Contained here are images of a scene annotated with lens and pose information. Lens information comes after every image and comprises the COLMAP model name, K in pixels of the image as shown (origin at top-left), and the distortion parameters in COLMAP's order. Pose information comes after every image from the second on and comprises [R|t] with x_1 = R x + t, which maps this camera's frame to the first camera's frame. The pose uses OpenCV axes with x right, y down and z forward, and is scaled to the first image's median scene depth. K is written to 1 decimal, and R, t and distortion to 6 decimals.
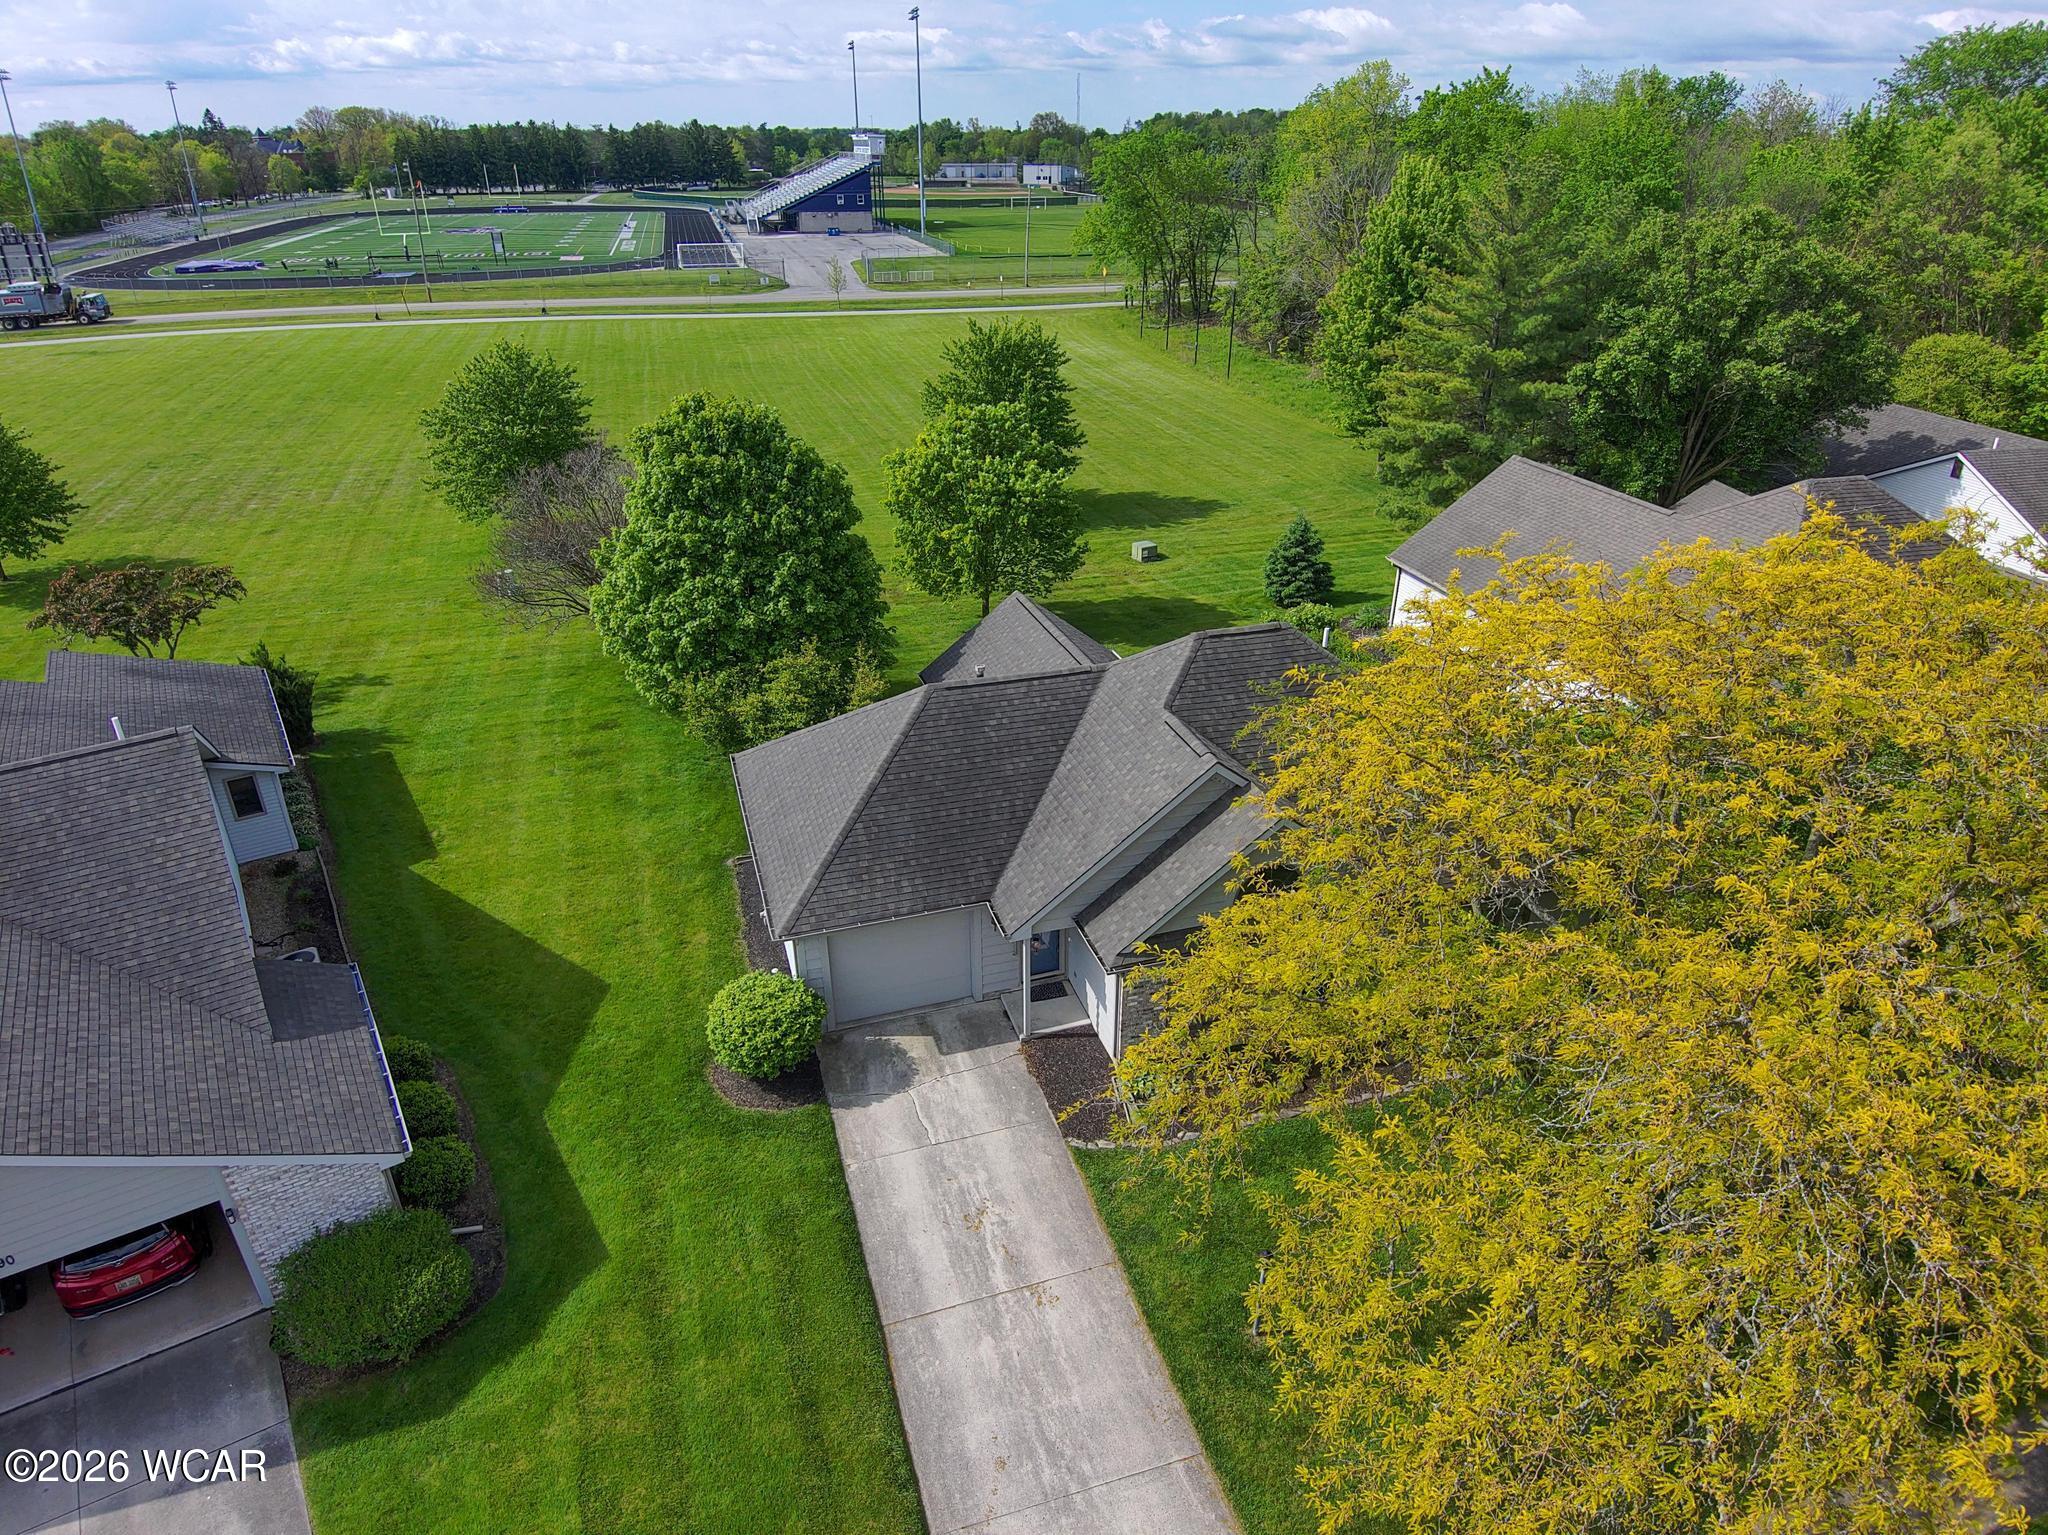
lens RADIAL K [[1218.7, 0, 1026.6], [0, 1218.7, 755.9], [0, 0, 1]] dist [0.054062, -0.070073]
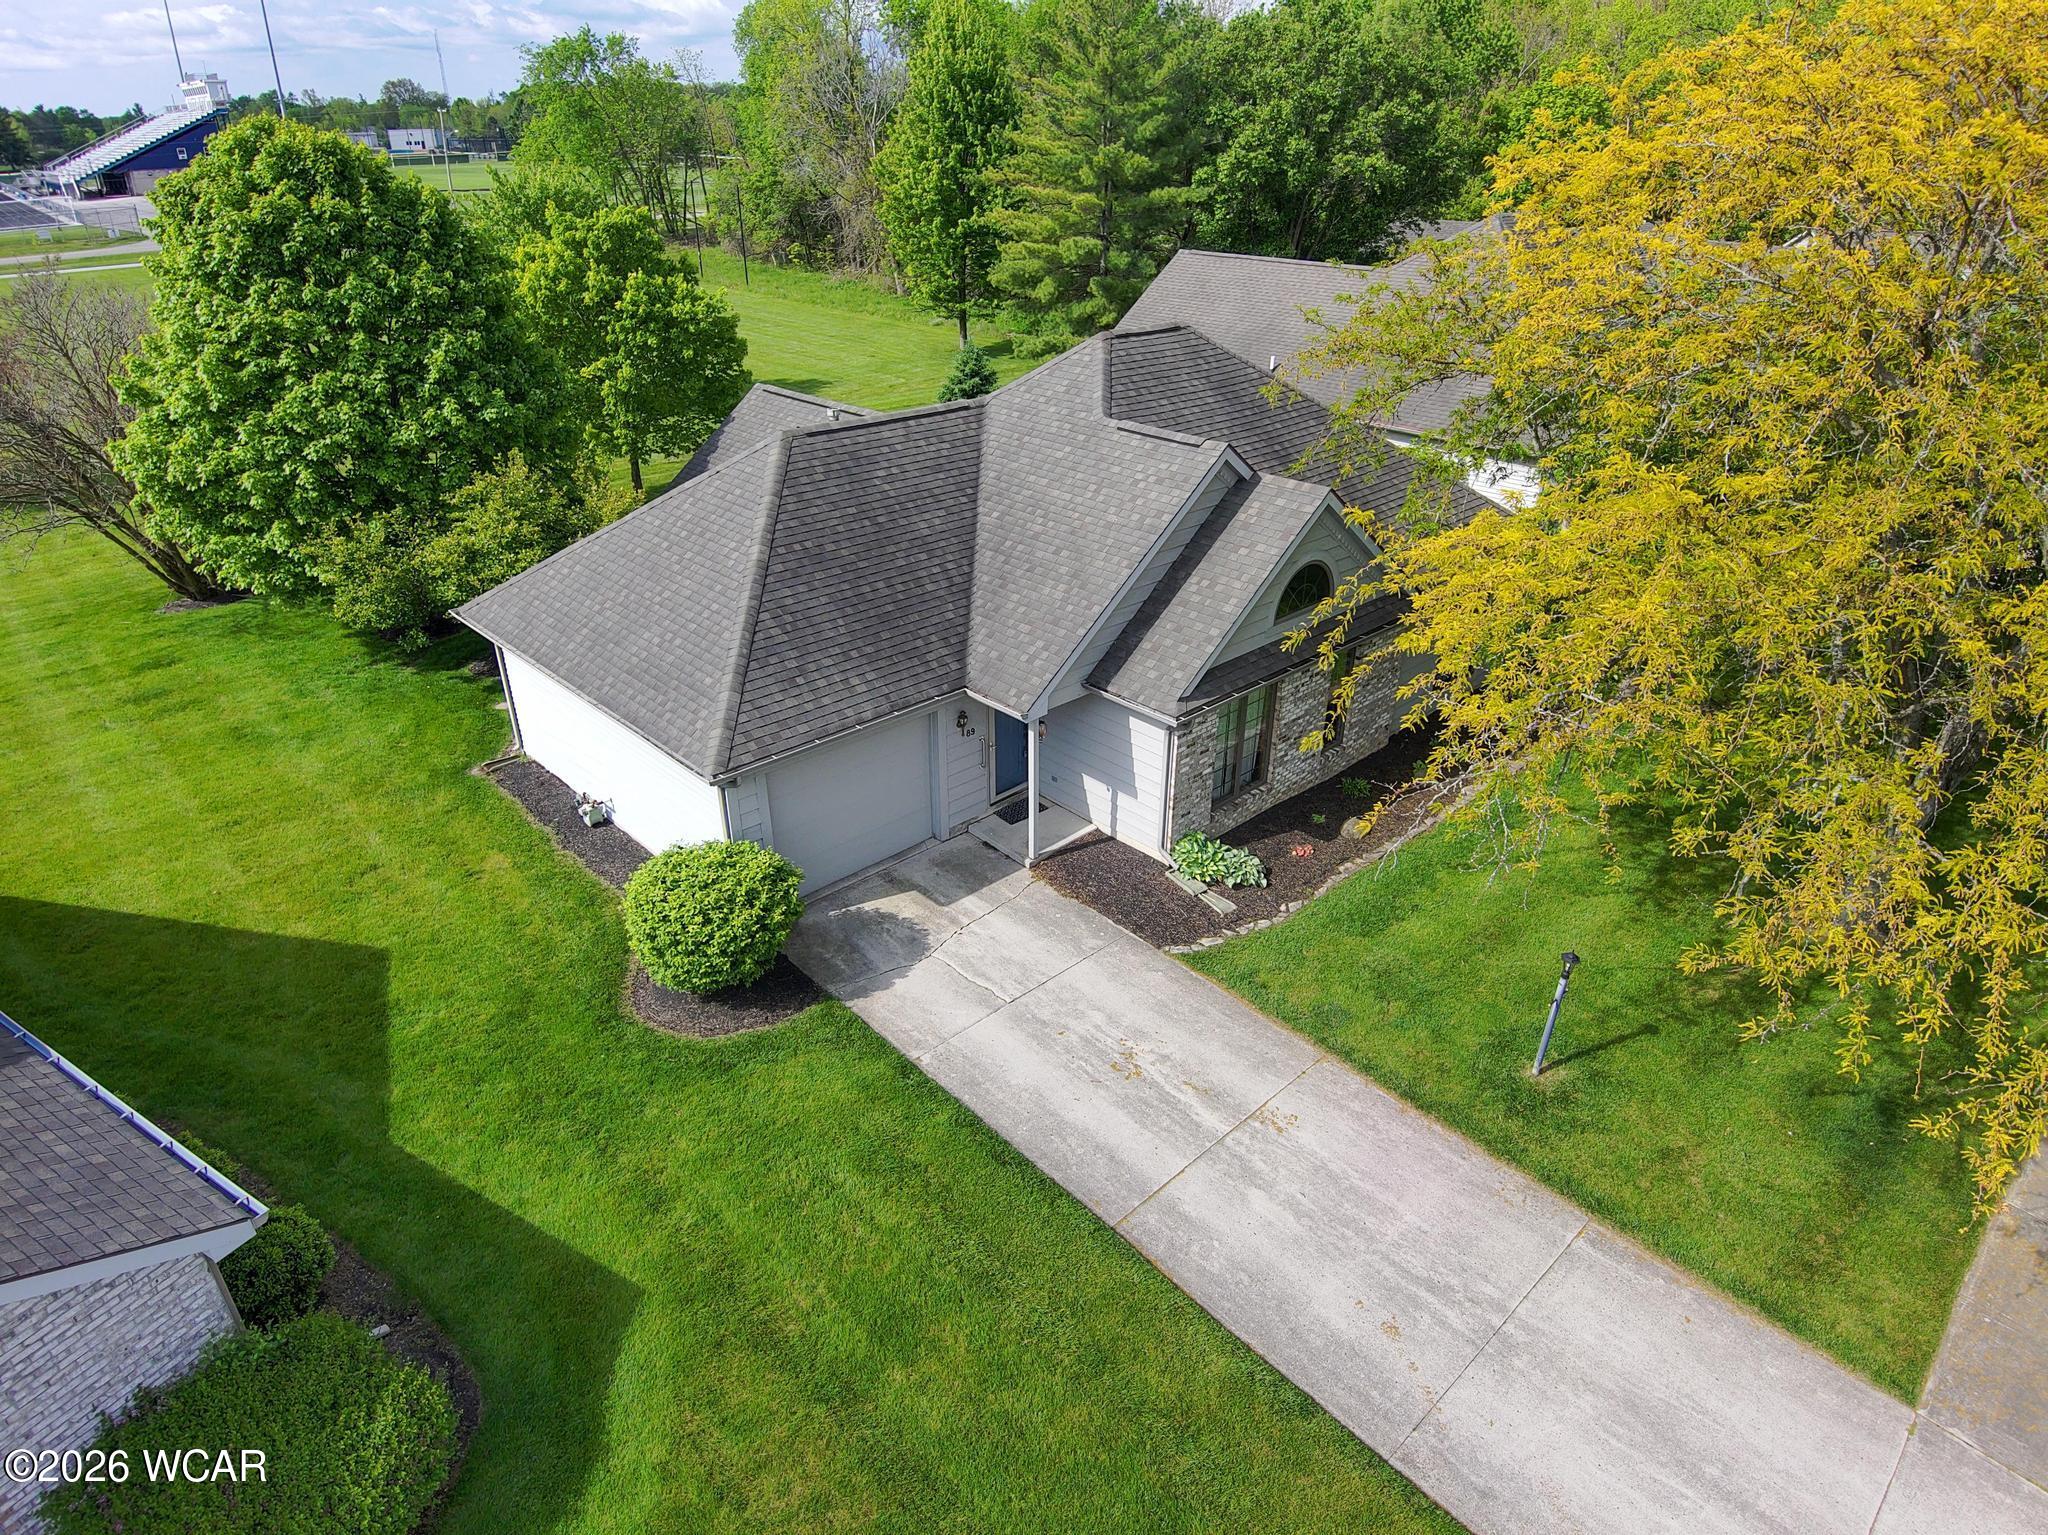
lens RADIAL K [[1218.7, 0, 1056.5], [0, 1218.7, 769.0], [0, 0, 1]] dist [0.054062, -0.070073]
pose [[0.902319, -0.203369, 0.380082, -0.252203], [0.189515, 0.979088, 0.073966, 0.114929], [-0.387176, 0.005290, 0.921991, 0.278529]]
